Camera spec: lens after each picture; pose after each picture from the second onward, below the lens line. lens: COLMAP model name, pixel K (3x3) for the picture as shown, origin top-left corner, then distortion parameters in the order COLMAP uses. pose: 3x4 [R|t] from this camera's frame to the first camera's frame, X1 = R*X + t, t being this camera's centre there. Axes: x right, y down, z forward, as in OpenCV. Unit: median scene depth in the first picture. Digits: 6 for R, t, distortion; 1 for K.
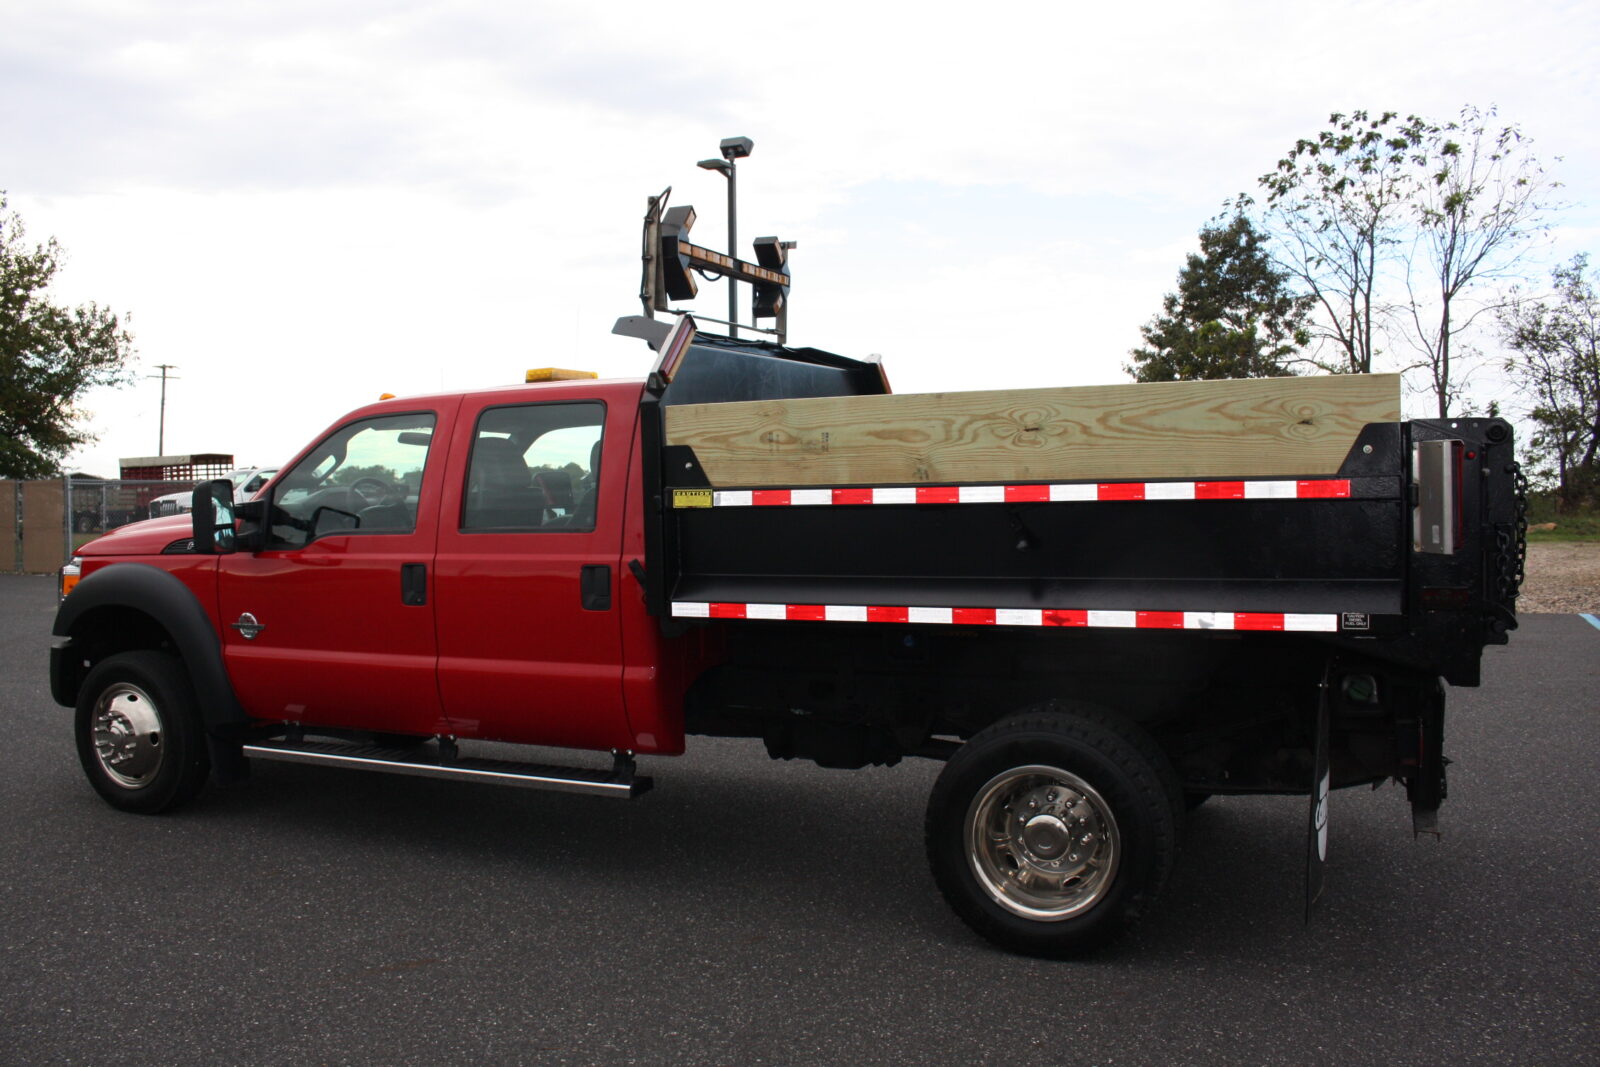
lens RADIAL K [[1374.3, 0, 787.5], [0, 1374.3, 518.1], [0, 0, 1]] dist [-0.147437, 0.125649]
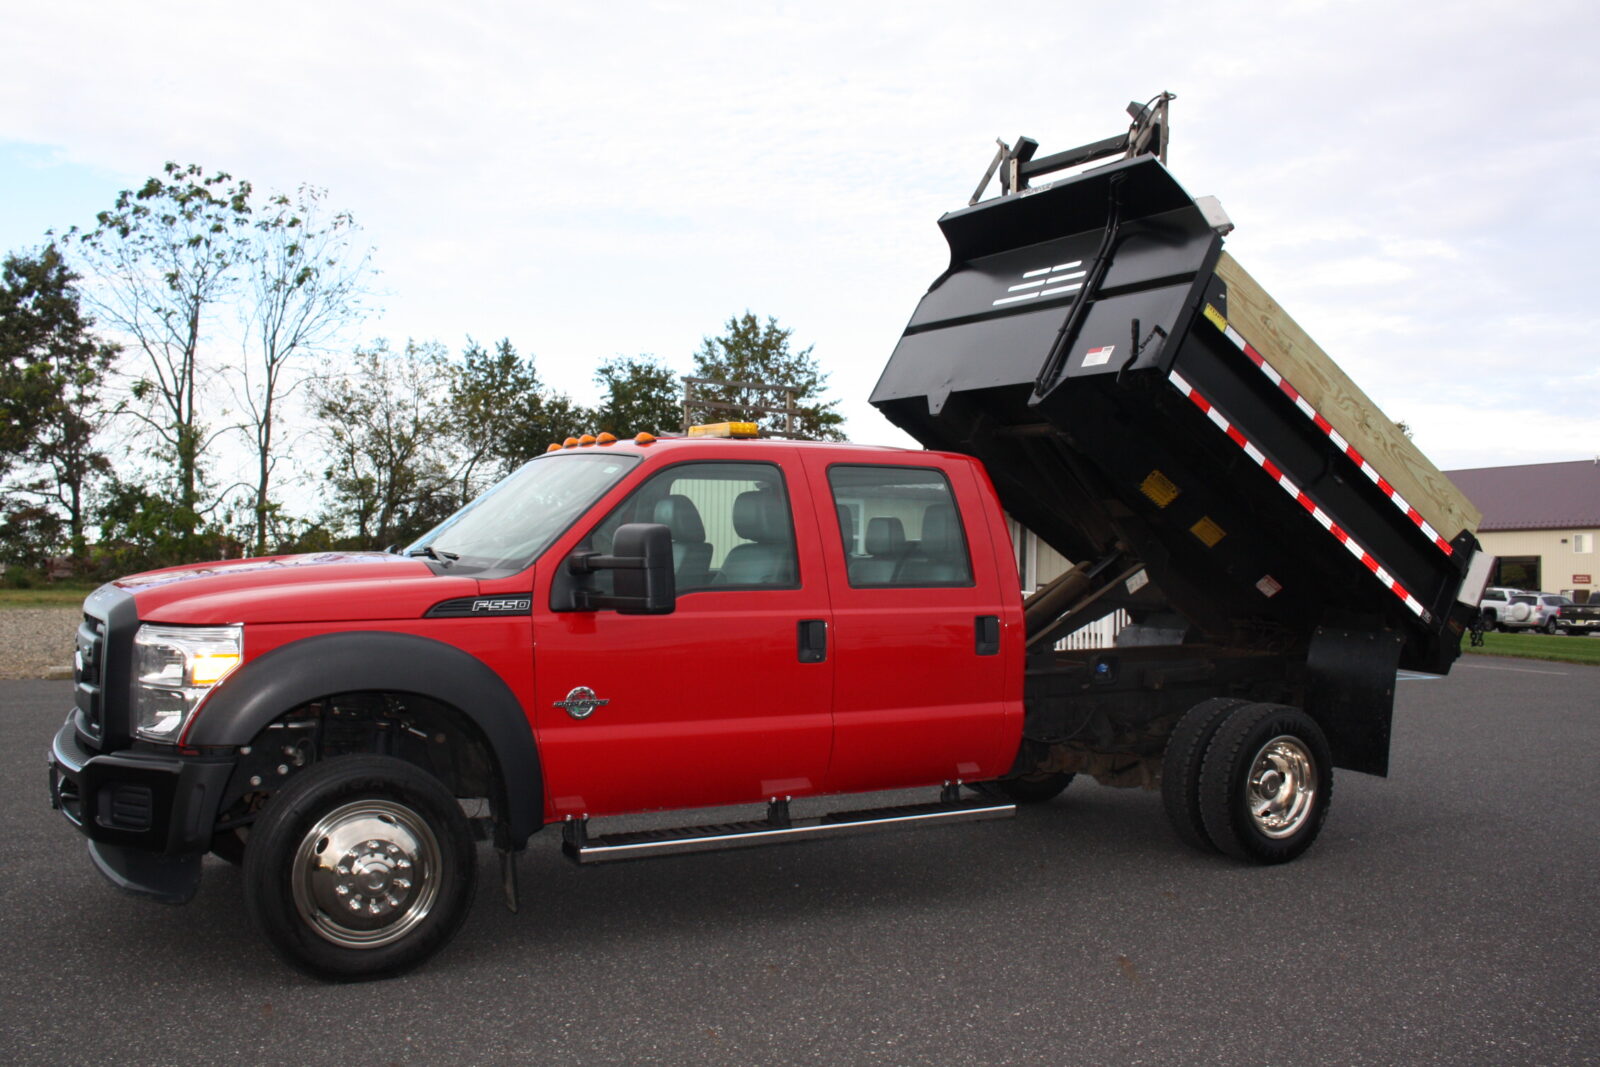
lens RADIAL K [[1429.0, 0, 783.3], [0, 1429.0, 527.9], [0, 0, 1]] dist [-0.131570, 0.101999]
pose [[0.570005, 0.033836, 0.820944, -1.045424], [-0.003381, 0.999240, -0.038837, 0.007008], [-0.821634, 0.019361, 0.569687, 0.402209]]
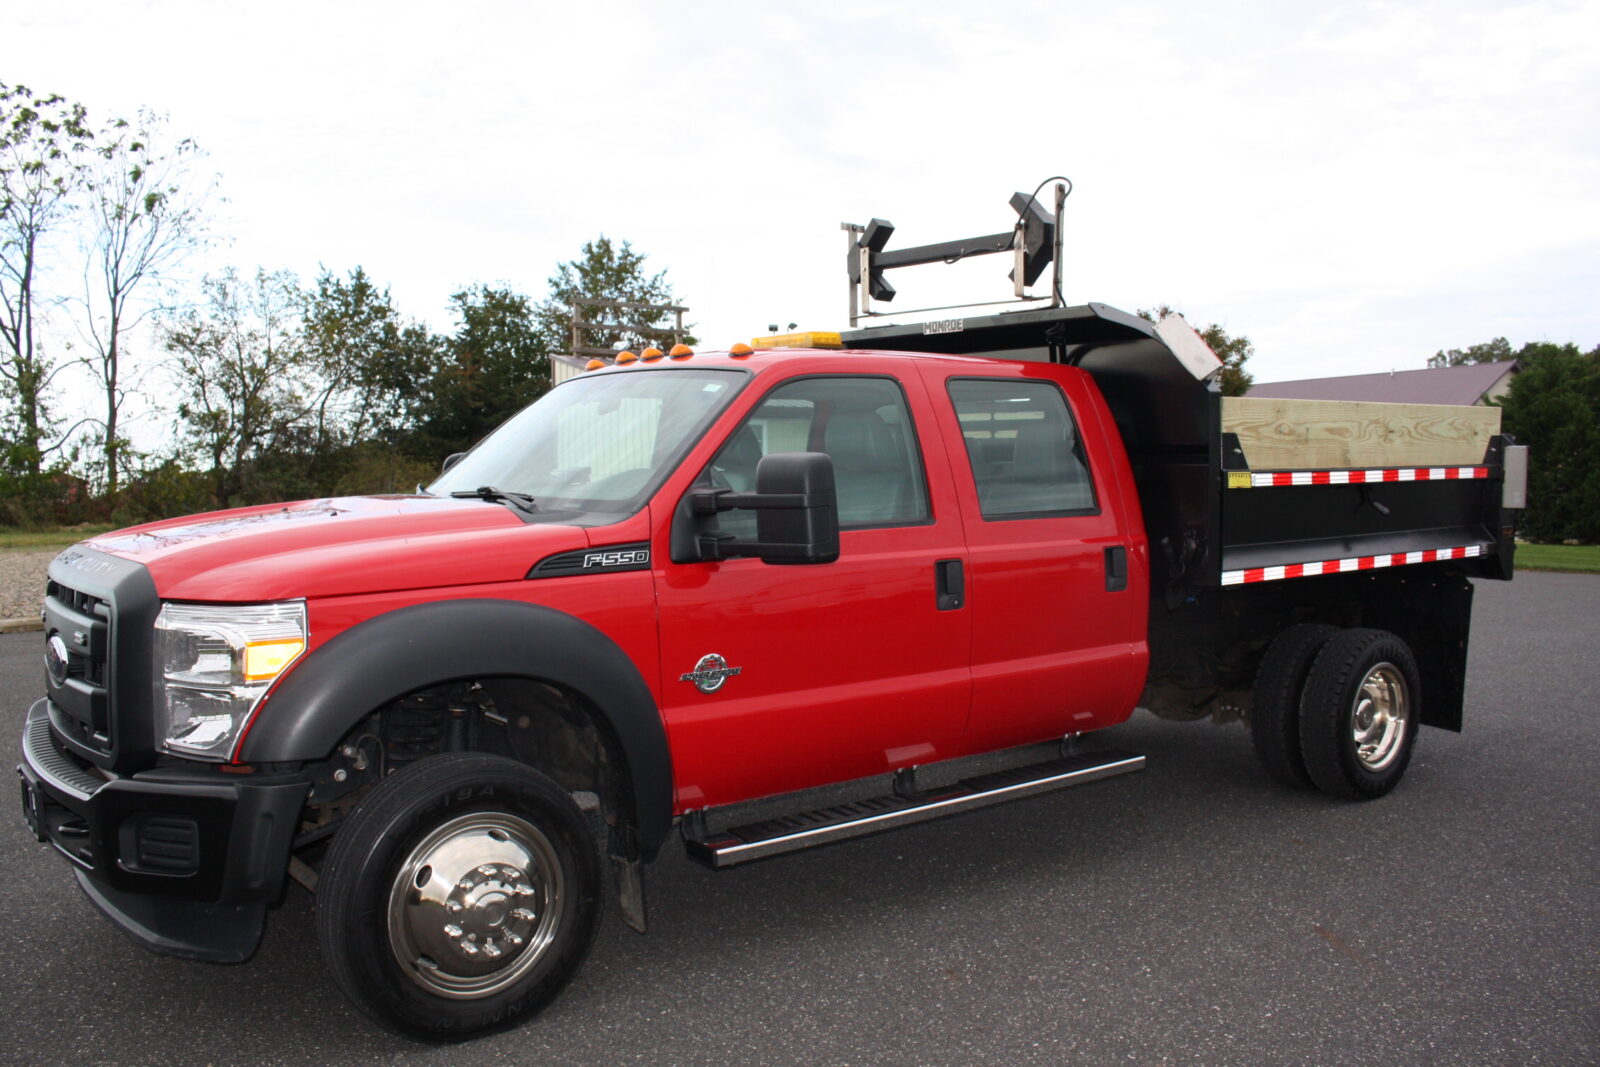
lens RADIAL K [[1374.3, 0, 787.5], [0, 1374.3, 518.1], [0, 0, 1]] dist [-0.147437, 0.125649]
pose [[0.462698, -0.023011, 0.886217, -0.987152], [0.024182, 0.999619, 0.013330, -0.005215], [-0.886186, 0.015263, 0.463078, 0.646772]]
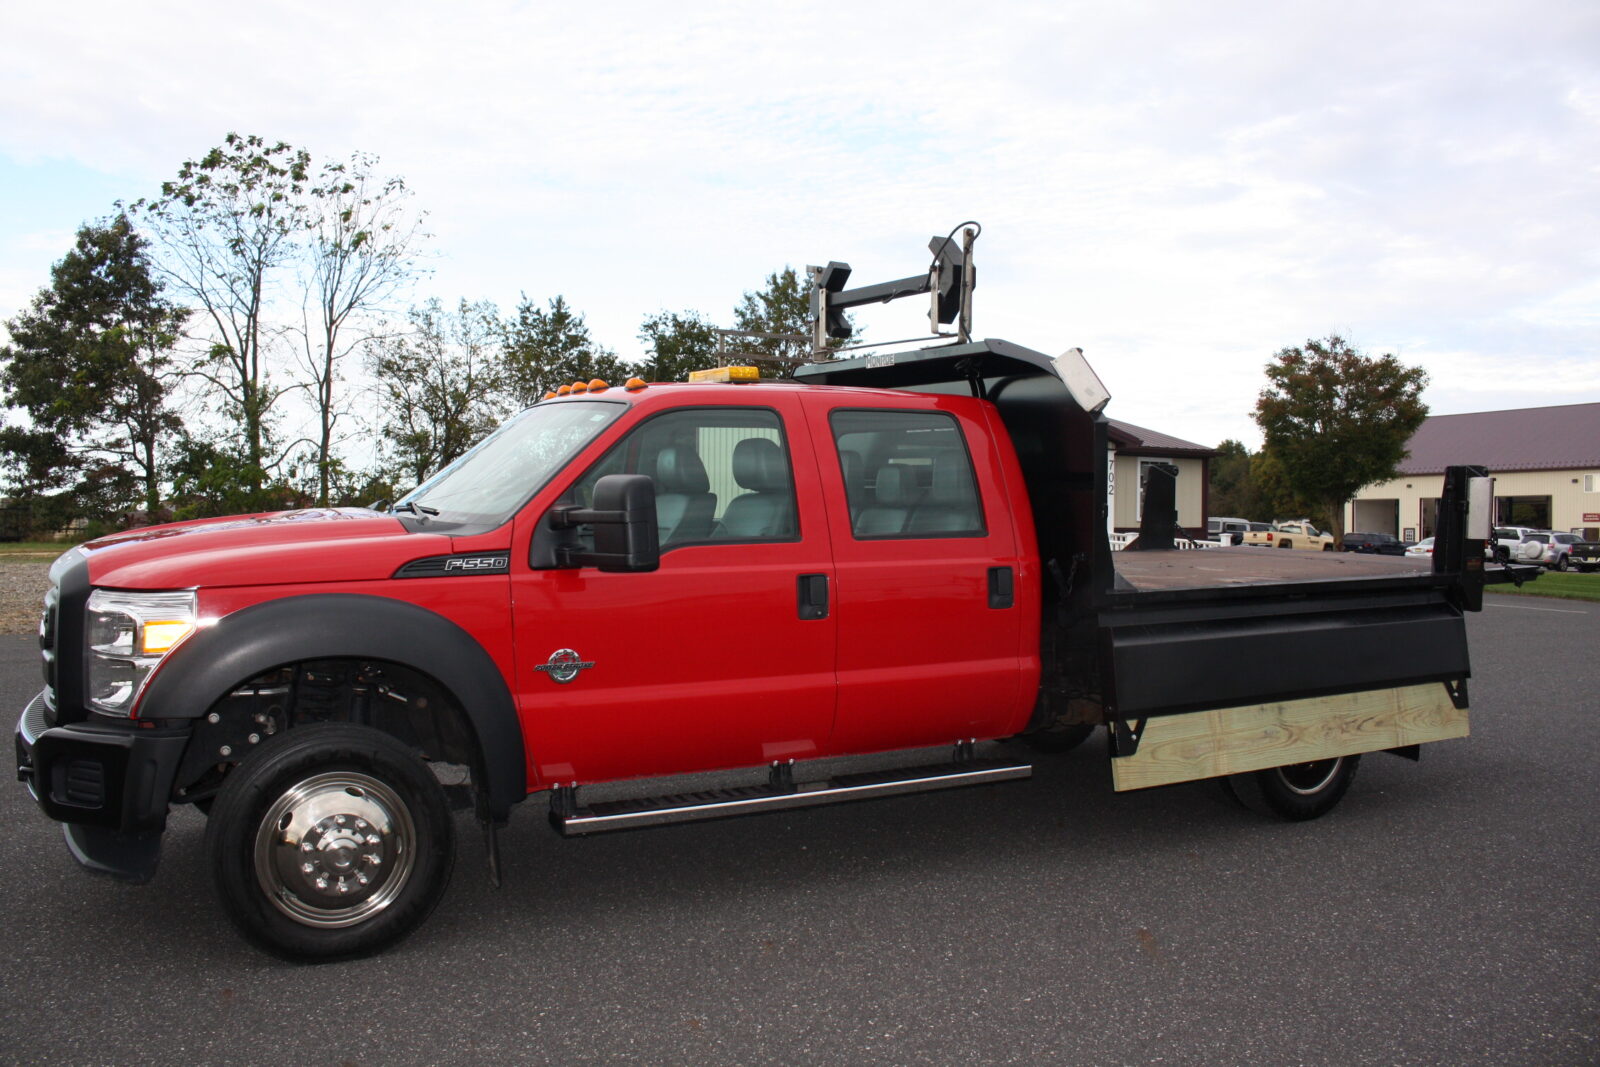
lens RADIAL K [[1350.4, 0, 780.7], [0, 1350.4, 528.4], [0, 0, 1]] dist [-0.137277, 0.110908]
pose [[0.597660, -0.004108, 0.801739, -0.945184], [0.006201, 0.999981, 0.000501, 0.001788], [-0.801726, 0.004672, 0.597674, 0.437597]]
